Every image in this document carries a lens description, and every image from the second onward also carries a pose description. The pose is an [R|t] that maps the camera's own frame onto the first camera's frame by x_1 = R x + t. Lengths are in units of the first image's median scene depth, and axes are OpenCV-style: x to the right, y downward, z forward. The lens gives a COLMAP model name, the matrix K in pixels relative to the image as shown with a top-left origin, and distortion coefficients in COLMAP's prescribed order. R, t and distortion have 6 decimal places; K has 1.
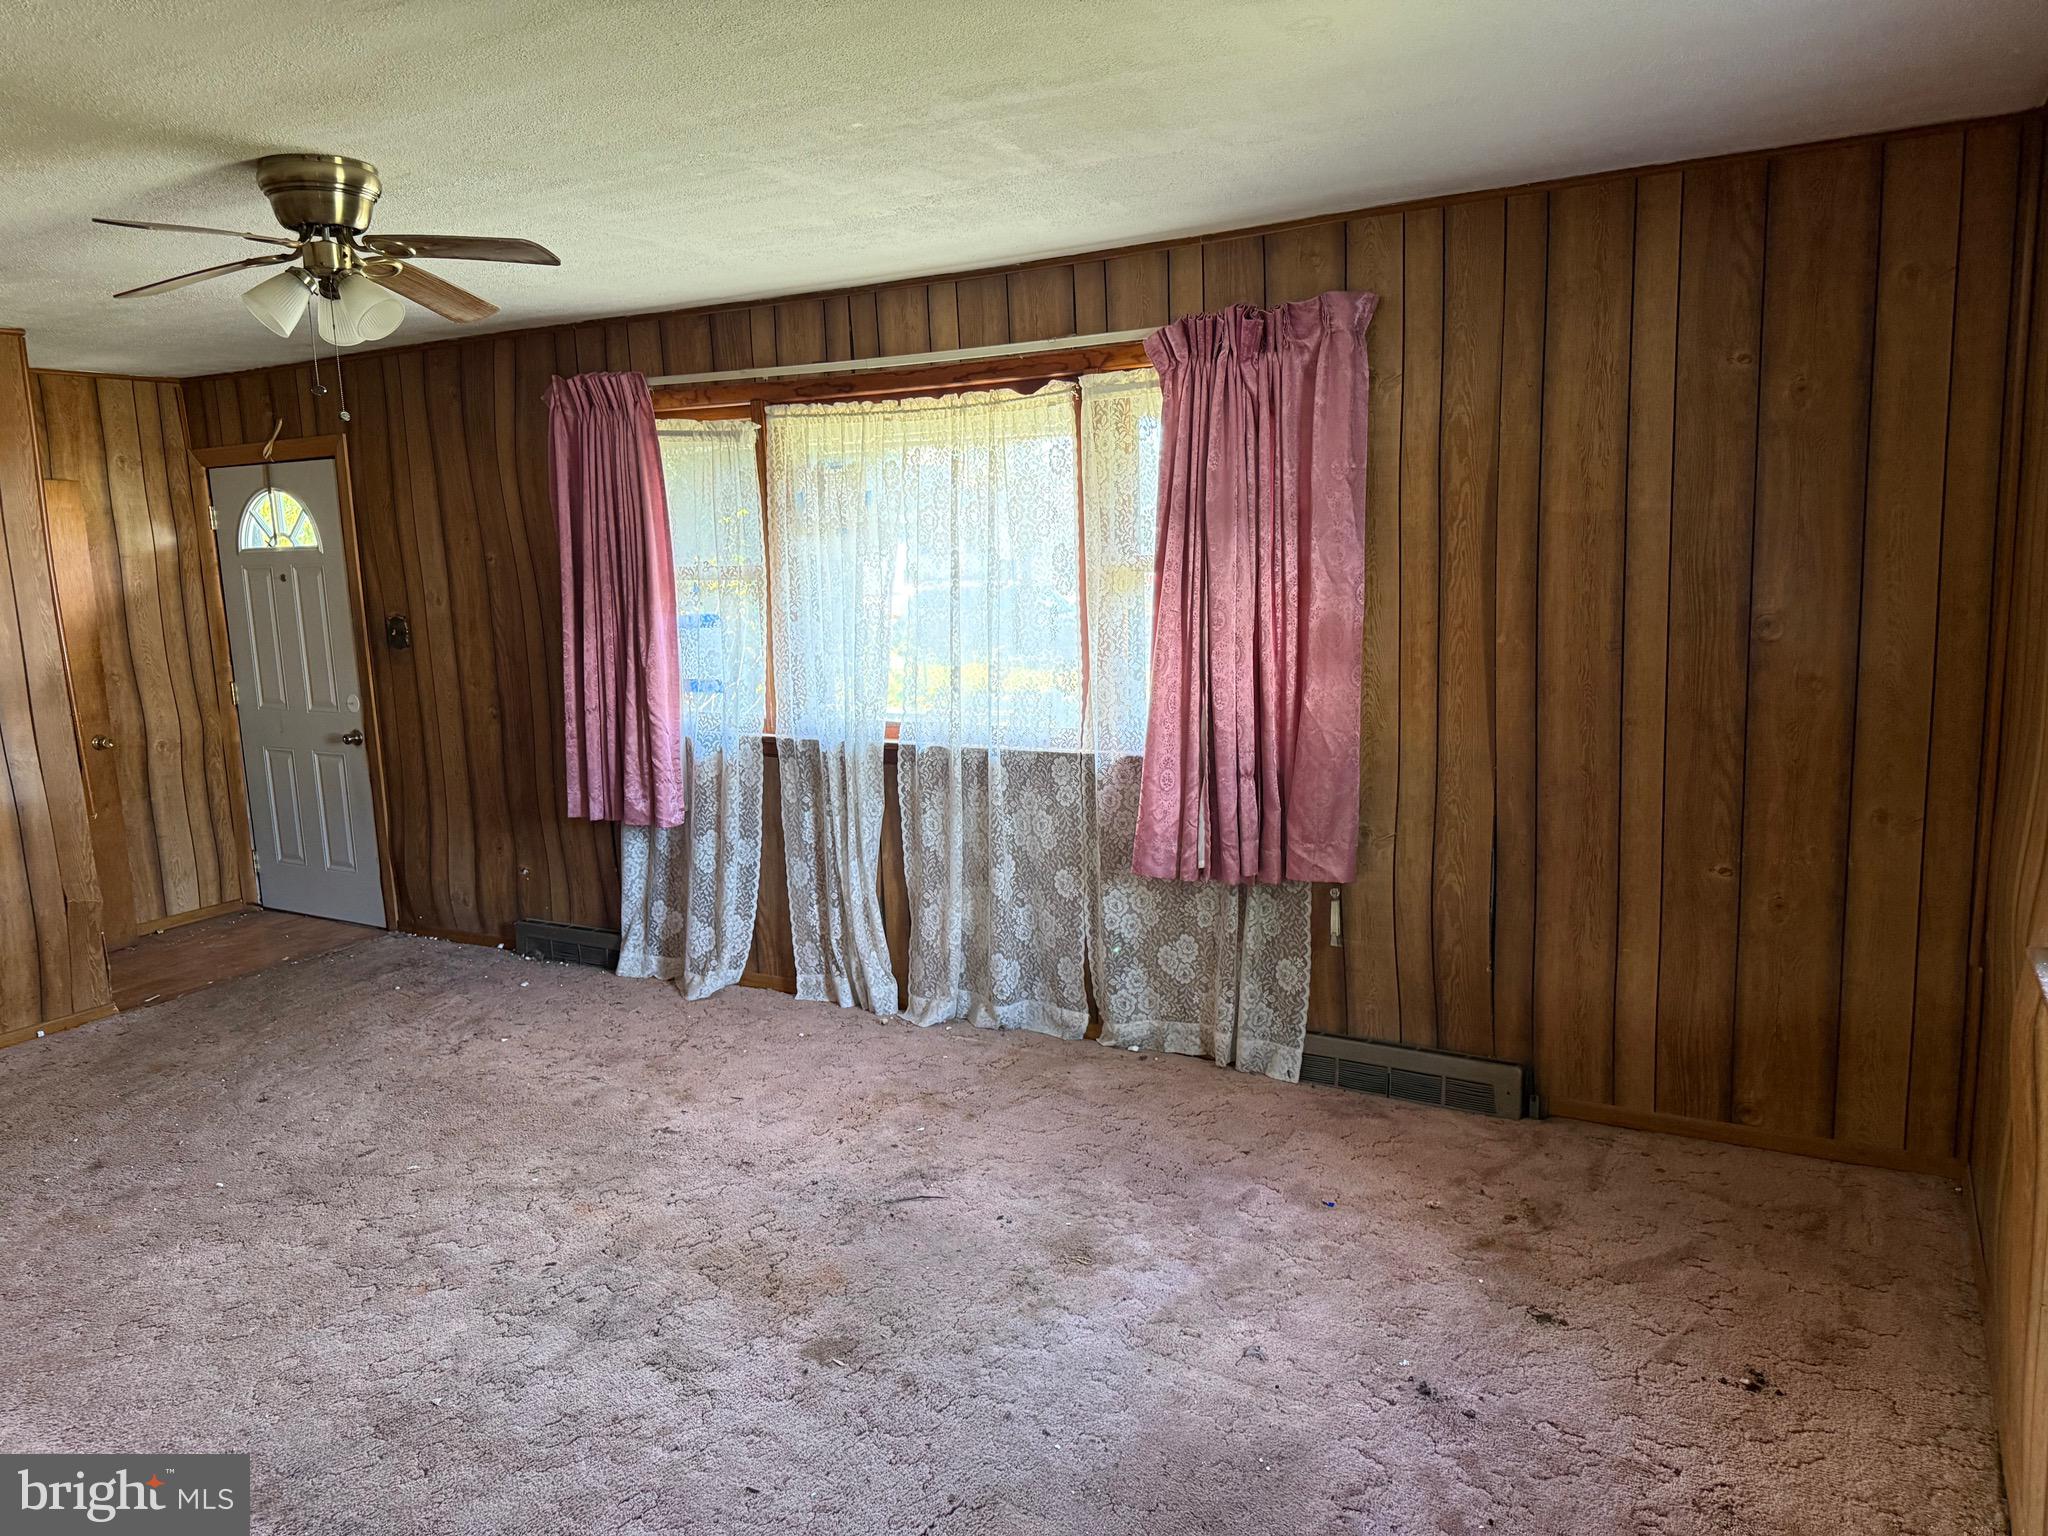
lens RADIAL K [[1439.0, 0, 993.5], [0, 1439.0, 789.4], [0, 0, 1]] dist [0.098422, -0.002573]
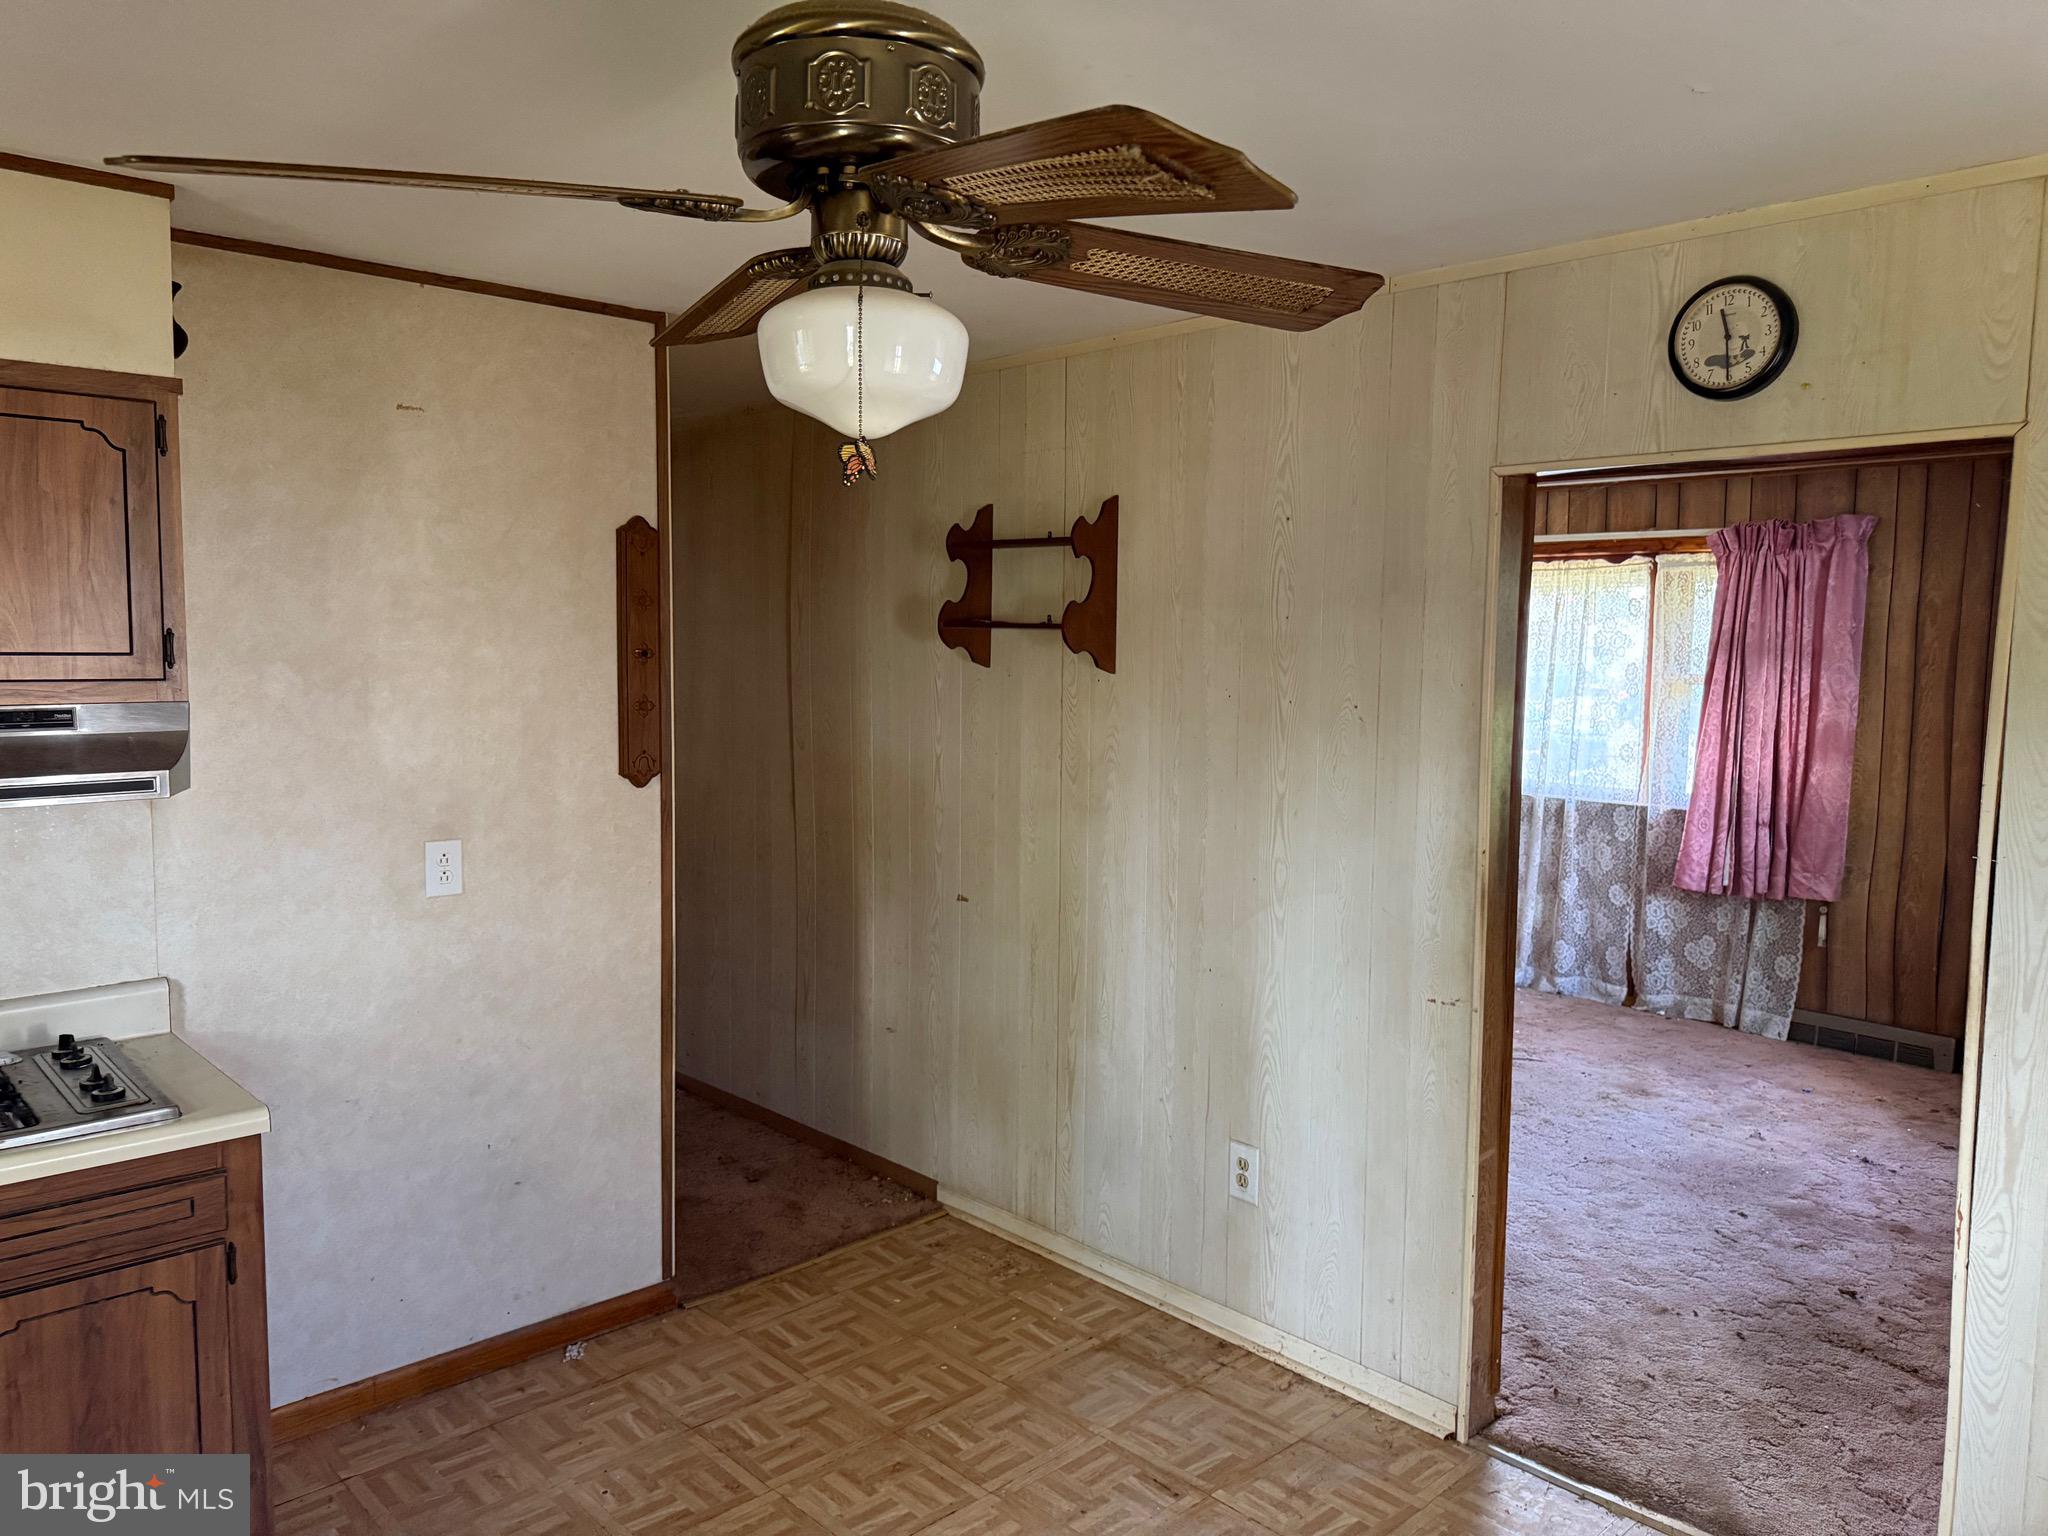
lens RADIAL K [[1442.1, 0, 1024.0], [0, 1442.1, 768.0], [0, 0, 1]] dist [-0.000871, -0.002132]
pose [[0.959855, 0.079538, -0.268982, -0.159490], [-0.101896, 0.992316, -0.070185, 0.113387], [0.261333, 0.094776, 0.960585, -0.624092]]
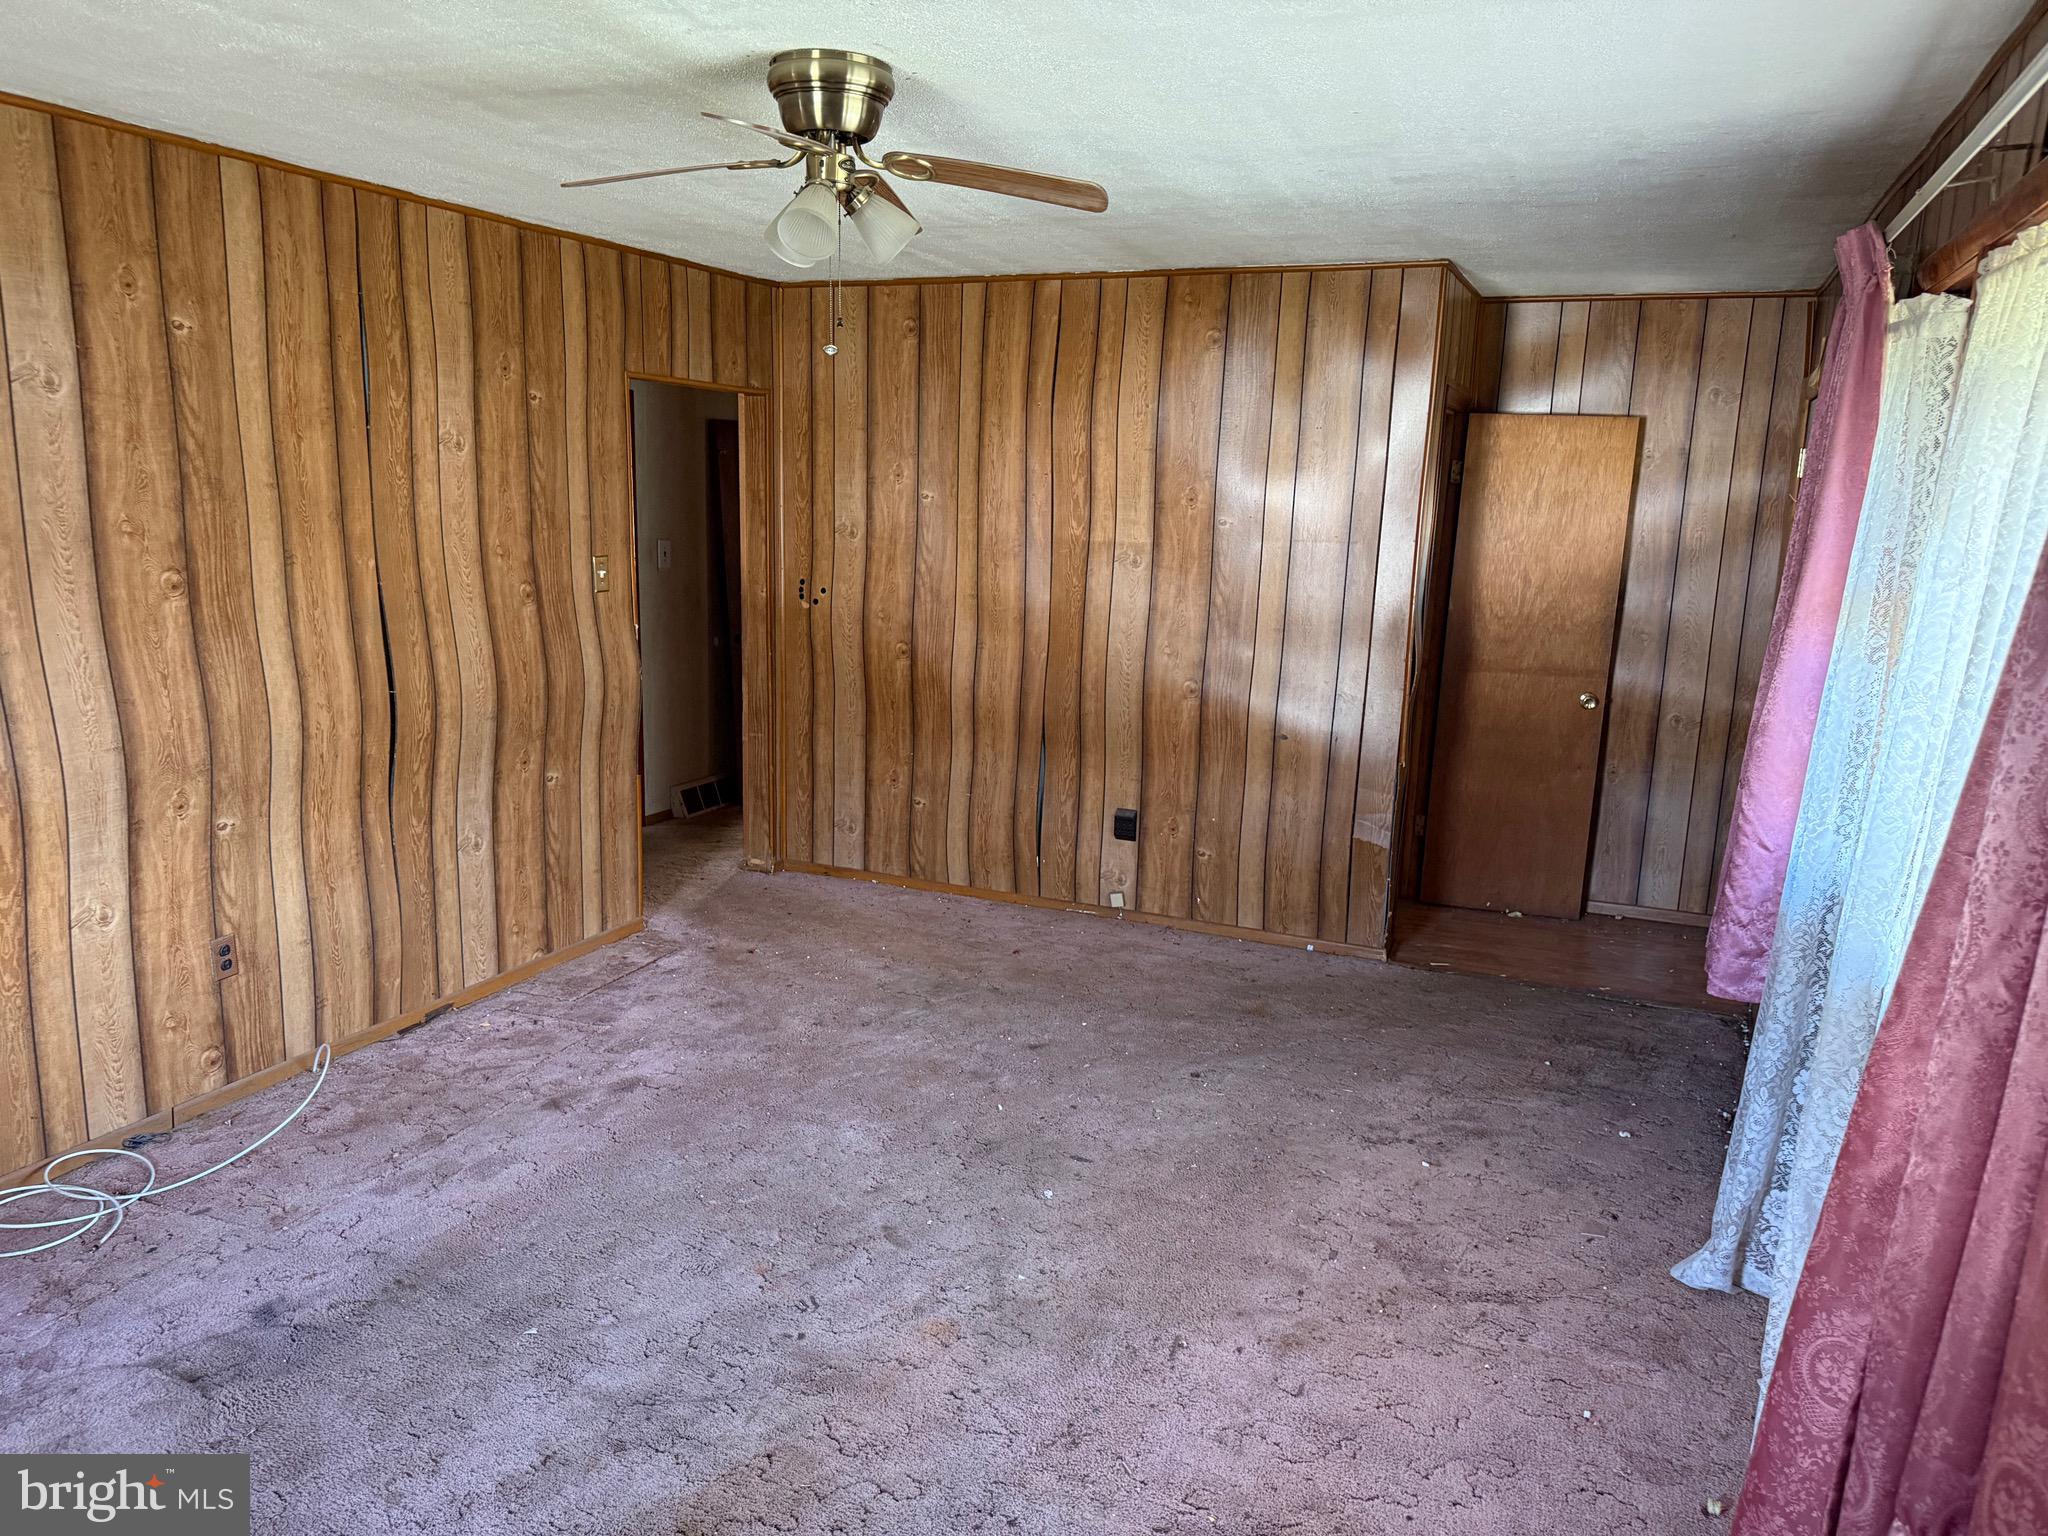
lens RADIAL K [[1460.3, 0, 1022.4], [0, 1460.3, 805.4], [0, 0, 1]] dist [0.056972, 0.000033]
pose [[0.135479, 0.270656, -0.953095, 0.375755], [-0.214006, 0.947250, 0.238576, -0.170372], [0.967392, 0.171646, 0.186255, 0.739345]]
